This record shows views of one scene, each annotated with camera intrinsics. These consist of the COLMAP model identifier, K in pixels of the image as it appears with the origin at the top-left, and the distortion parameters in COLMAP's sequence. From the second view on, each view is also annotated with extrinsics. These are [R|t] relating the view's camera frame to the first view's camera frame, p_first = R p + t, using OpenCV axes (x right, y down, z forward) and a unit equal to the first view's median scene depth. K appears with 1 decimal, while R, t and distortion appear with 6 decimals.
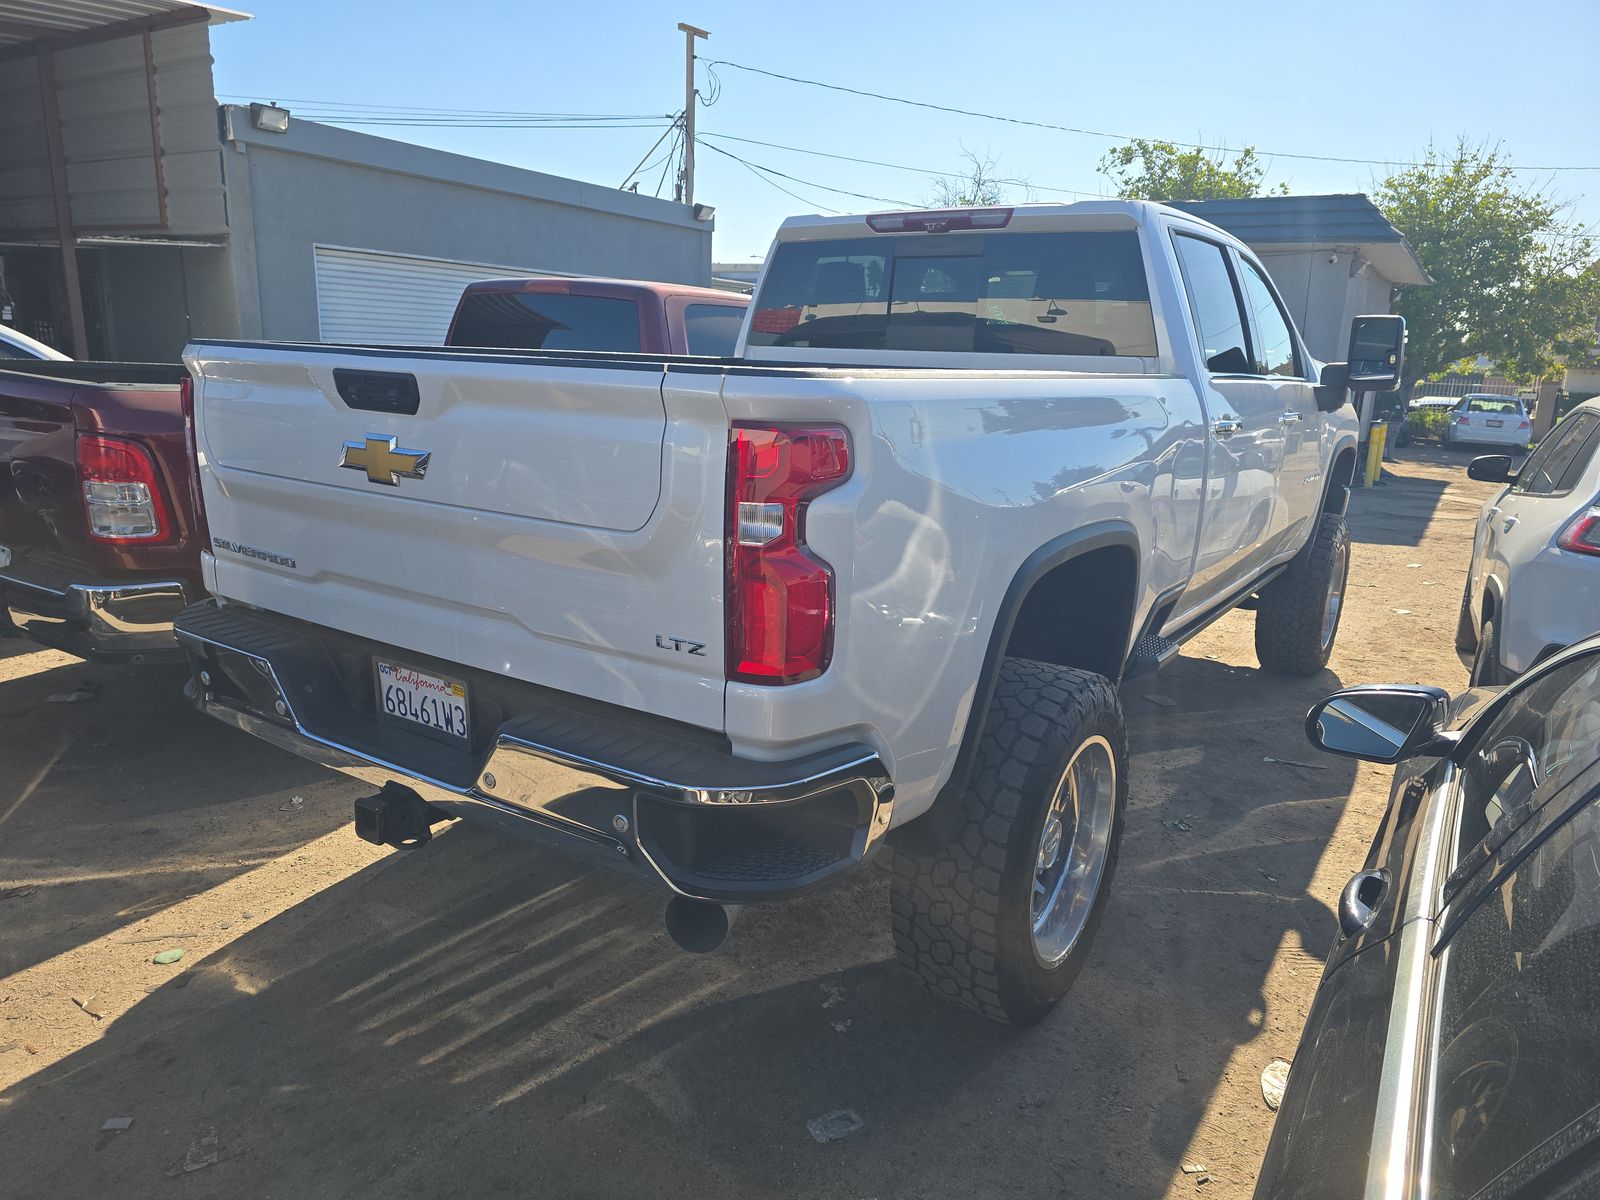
lens RADIAL K [[1074.5, 0, 790.8], [0, 1074.5, 611.9], [0, 0, 1]] dist [0.057869, -0.056590]
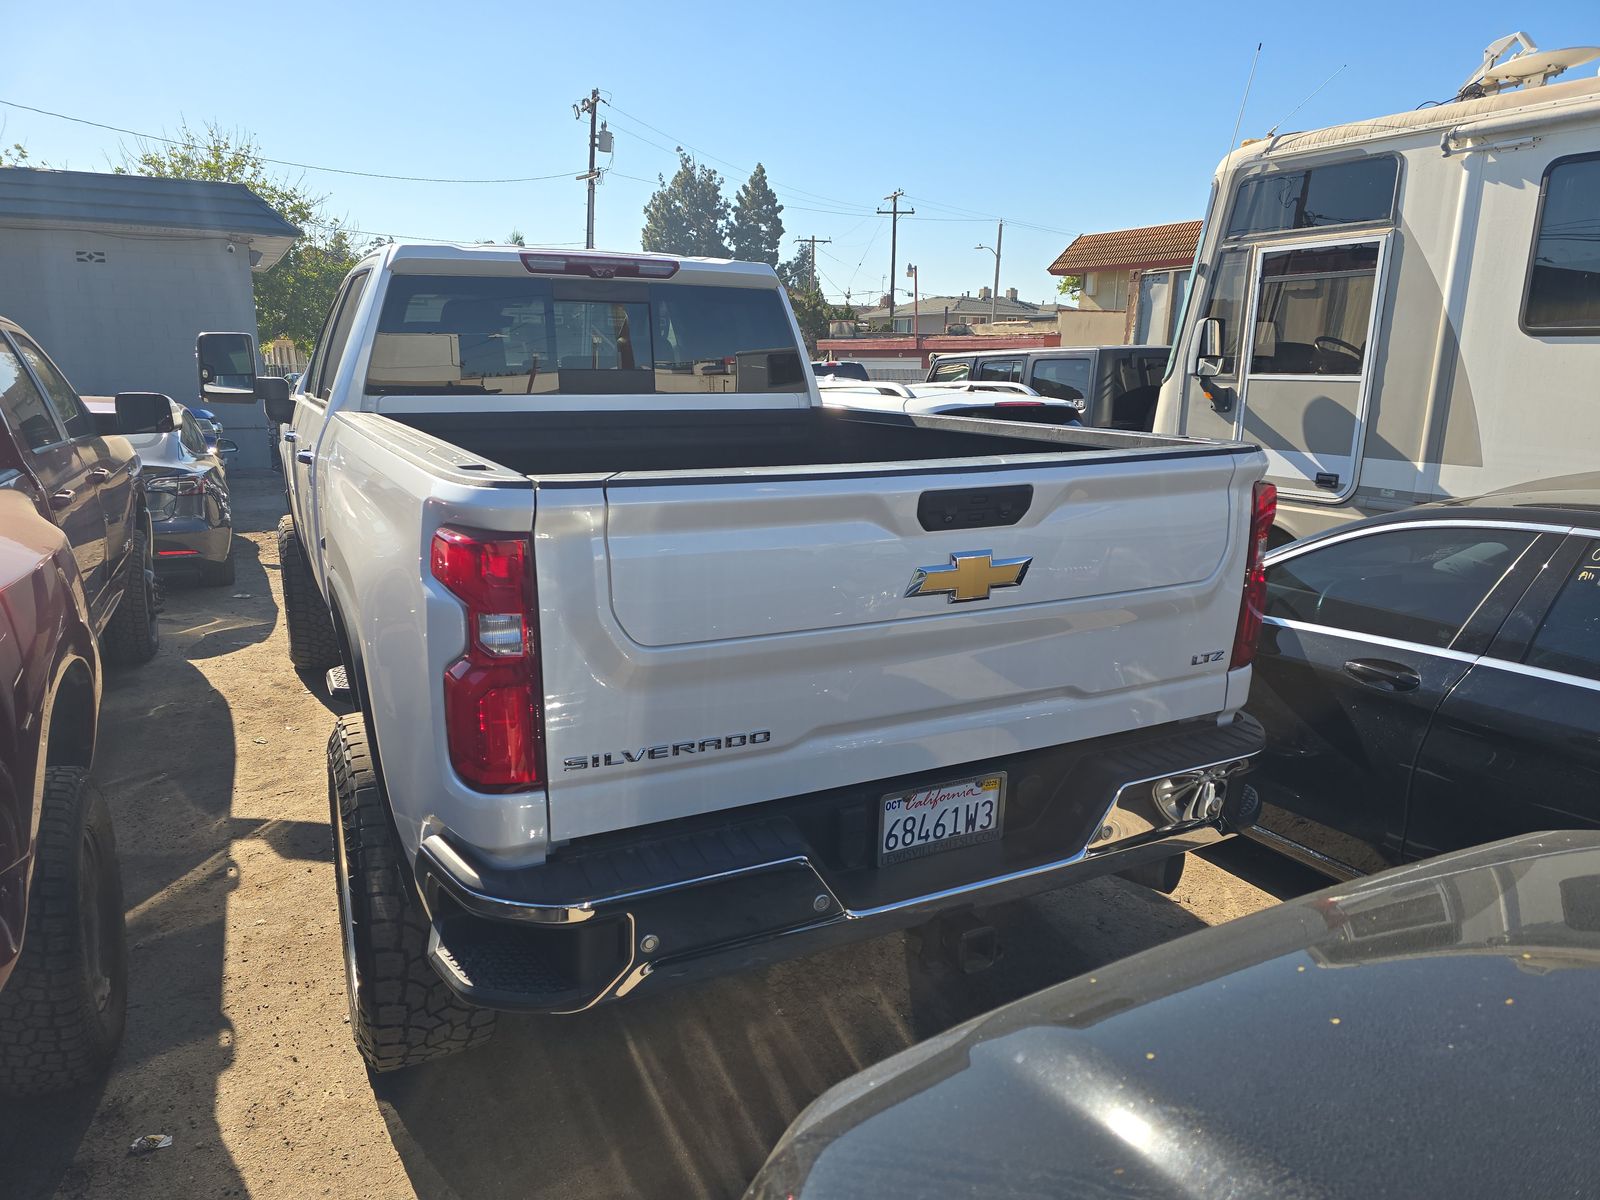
lens RADIAL K [[1074.5, 0, 806.4], [0, 1074.5, 607.6], [0, 0, 1]] dist [0.057869, -0.056590]
pose [[0.481427, -0.230638, 0.845597, -0.159200], [0.214178, 0.966467, 0.141667, -0.035376], [-0.849915, 0.112906, 0.514681, 0.080019]]
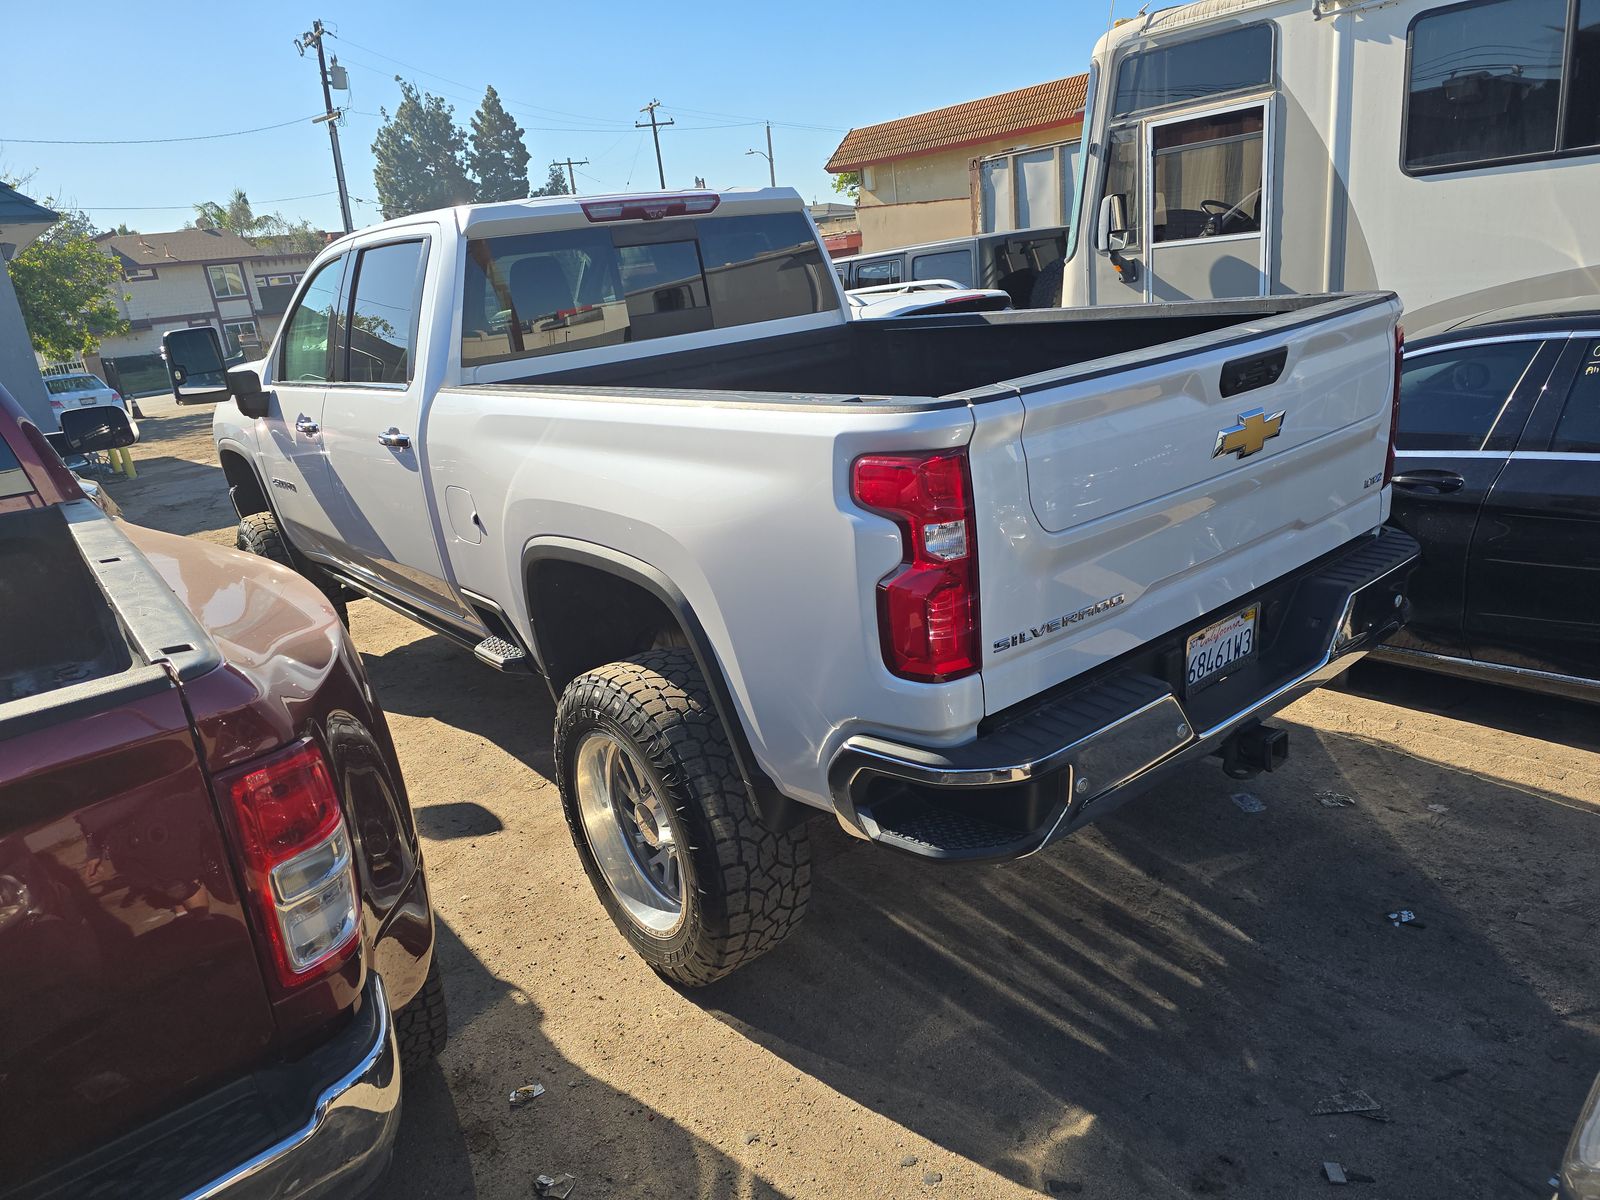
lens RADIAL K [[1074.5, 0, 804.3], [0, 1074.5, 607.0], [0, 0, 1]] dist [0.057869, -0.056590]
pose [[0.284665, -0.357709, 0.889387, -0.196417], [0.340663, 0.904962, 0.254938, -0.052756], [-0.896055, 0.230409, 0.379469, 0.129757]]
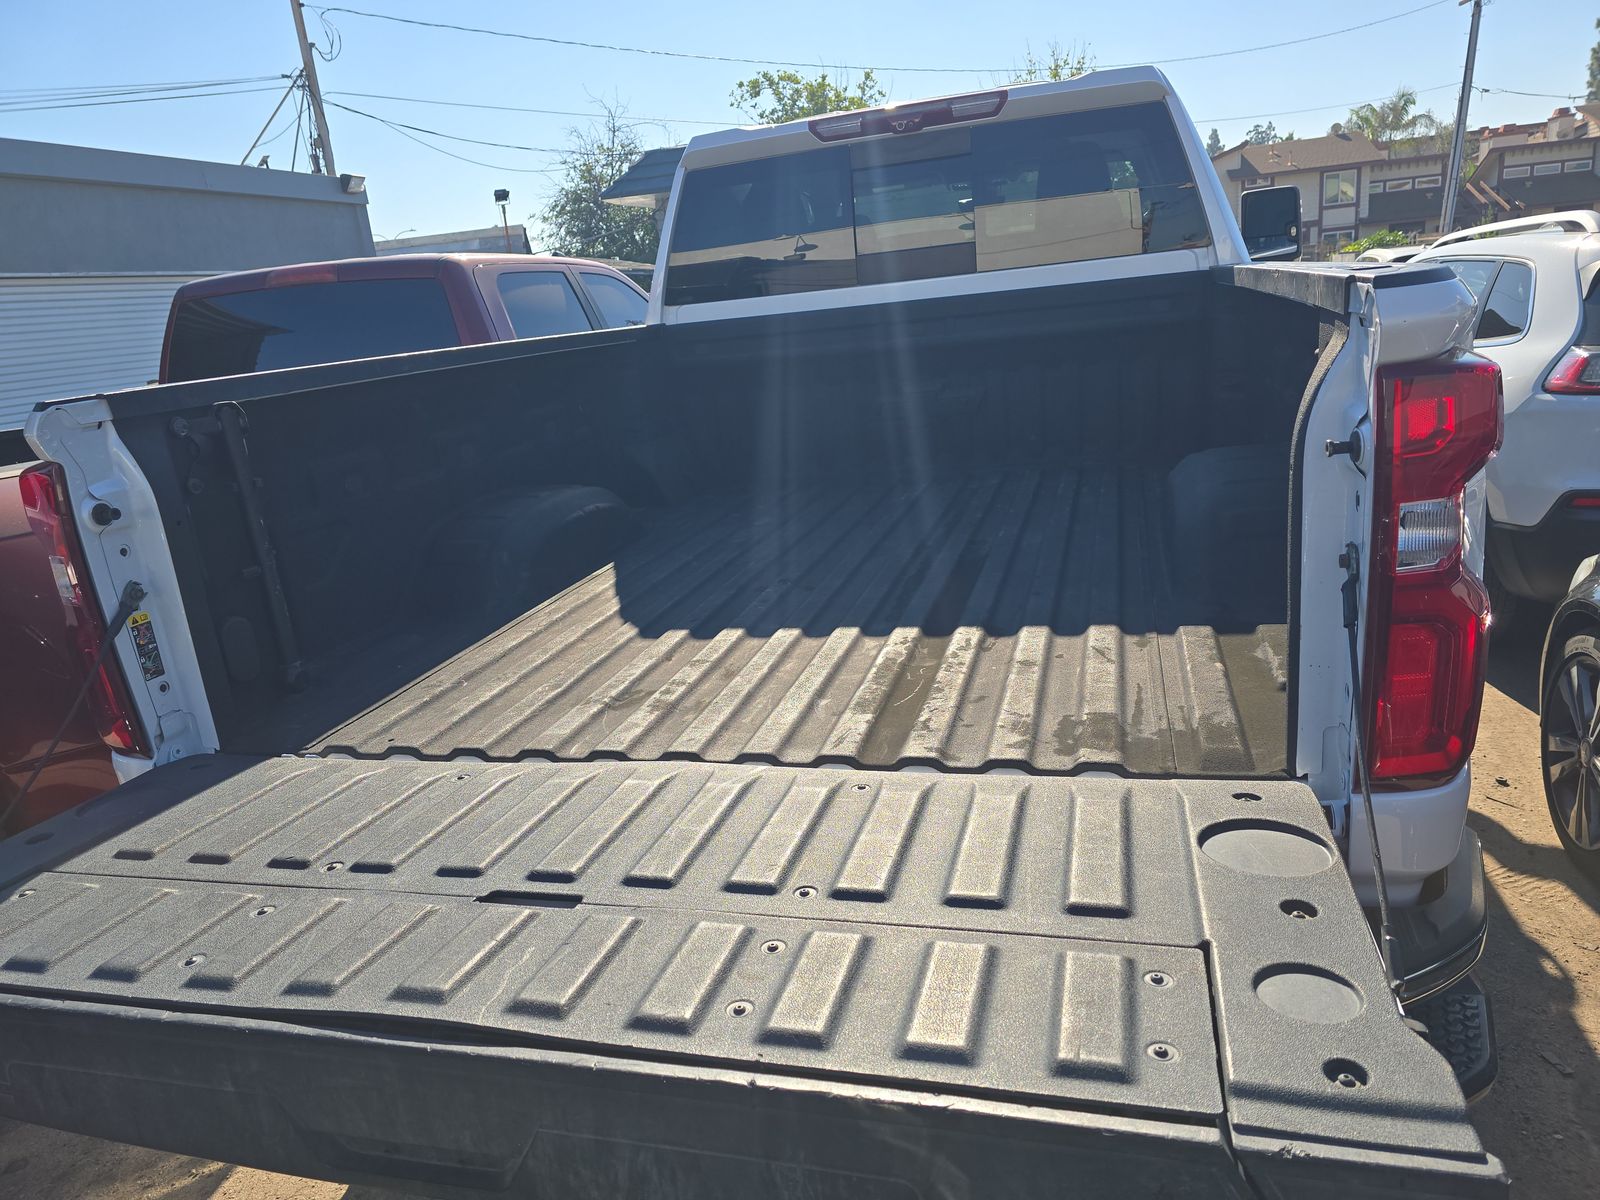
lens RADIAL K [[1074.5, 0, 797.9], [0, 1074.5, 614.0], [0, 0, 1]] dist [0.057869, -0.056590]
pose [[0.939444, -0.214607, 0.267186, -0.054132], [0.203871, 0.976658, 0.067642, -0.015670], [-0.275466, -0.009075, 0.961268, 0.053528]]
